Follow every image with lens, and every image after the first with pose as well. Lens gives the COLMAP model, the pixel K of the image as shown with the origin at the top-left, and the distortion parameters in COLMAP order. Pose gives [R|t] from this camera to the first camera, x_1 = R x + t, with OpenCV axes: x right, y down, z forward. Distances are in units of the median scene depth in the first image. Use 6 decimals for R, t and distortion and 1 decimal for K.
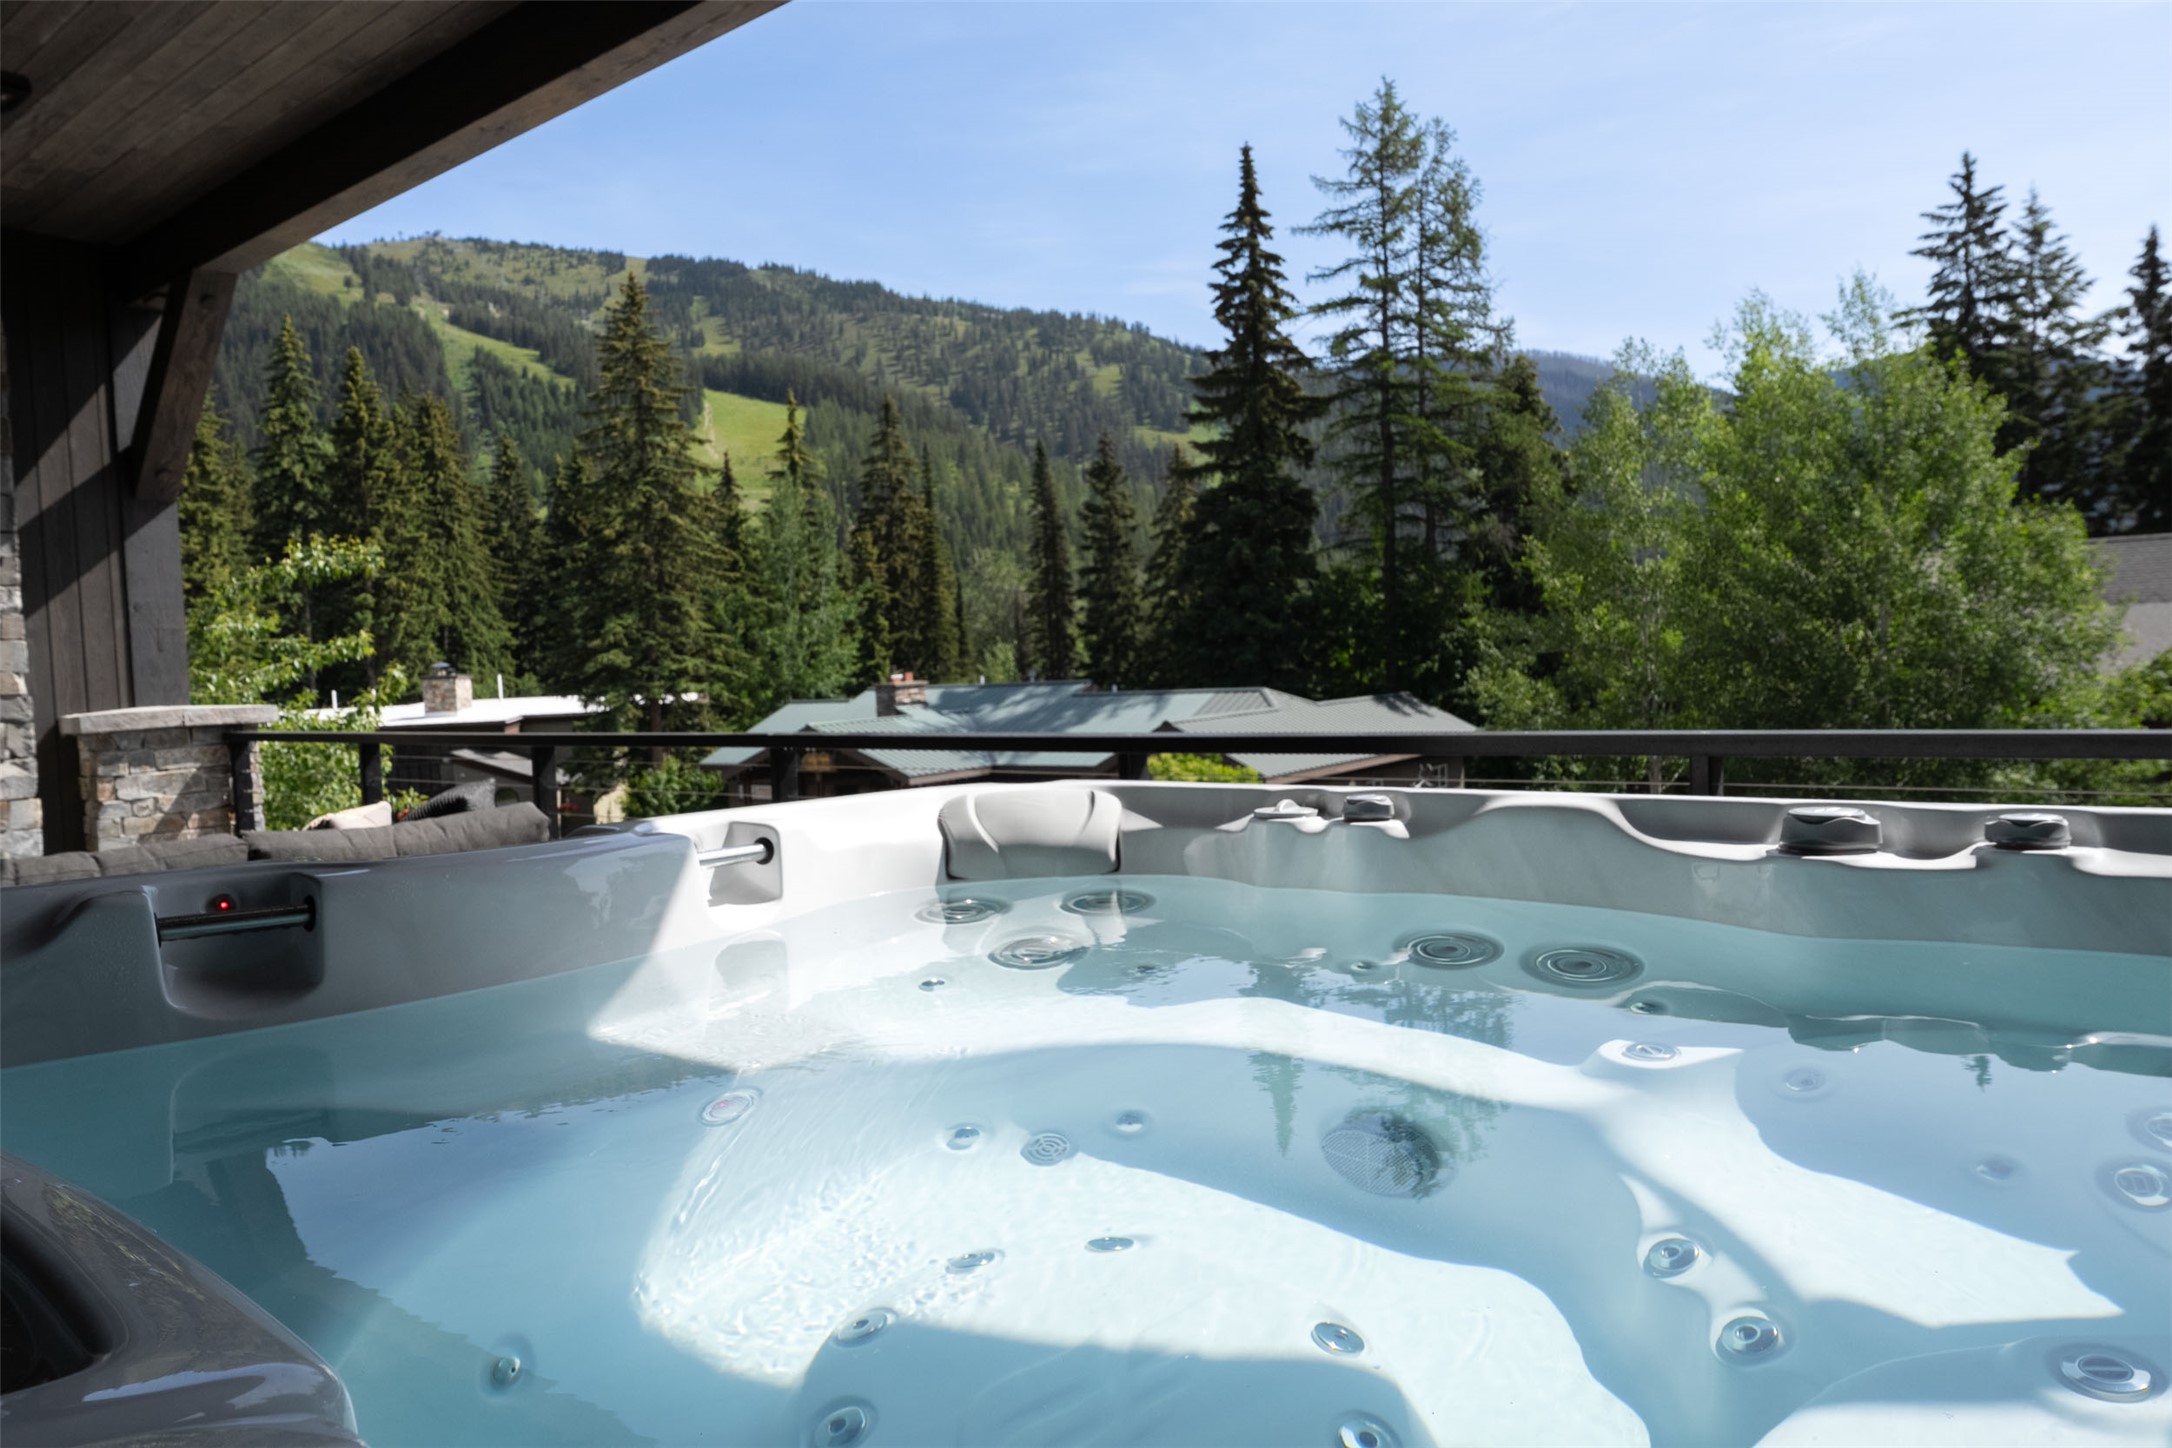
lens RADIAL K [[1494.4, 0, 1095.8], [0, 1494.4, 717.4], [0, 0, 1]] dist [-0.000248, 0.000780]
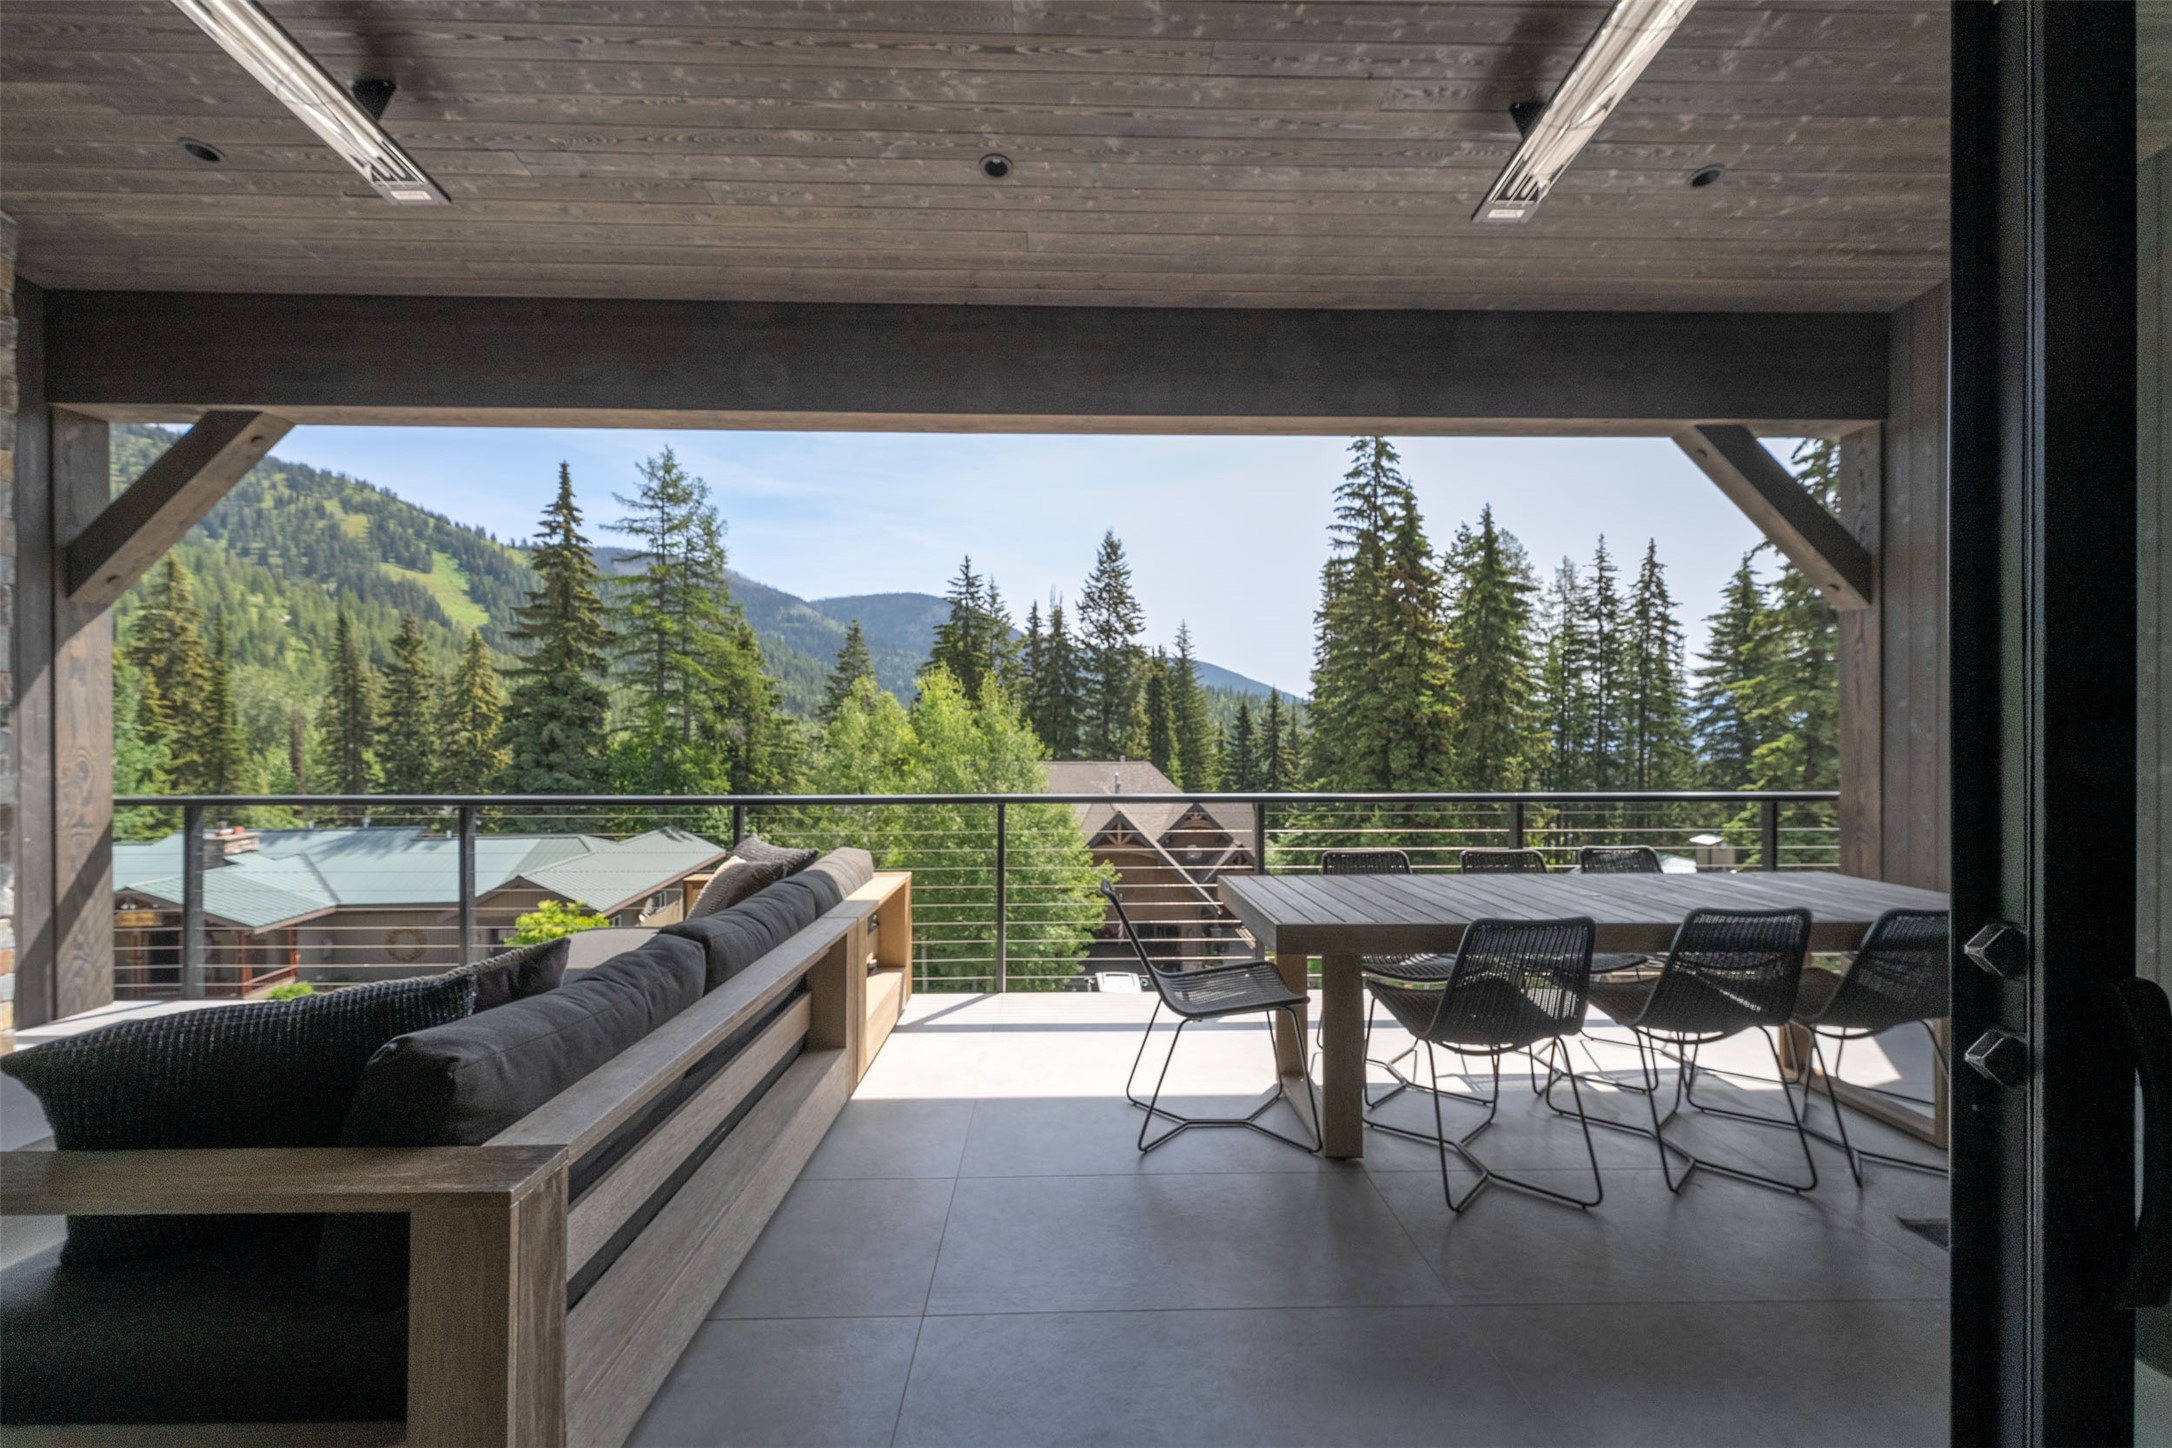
lens RADIAL K [[849.9, 0, 1086.0], [0, 849.9, 724.0], [0, 0, 1]] dist [-0.000946, -0.000088]
pose [[0.741577, 0.038931, 0.669738, -0.073048], [-0.004192, 0.998564, -0.053404, -0.073127], [-0.670855, 0.036795, 0.740675, 0.016334]]
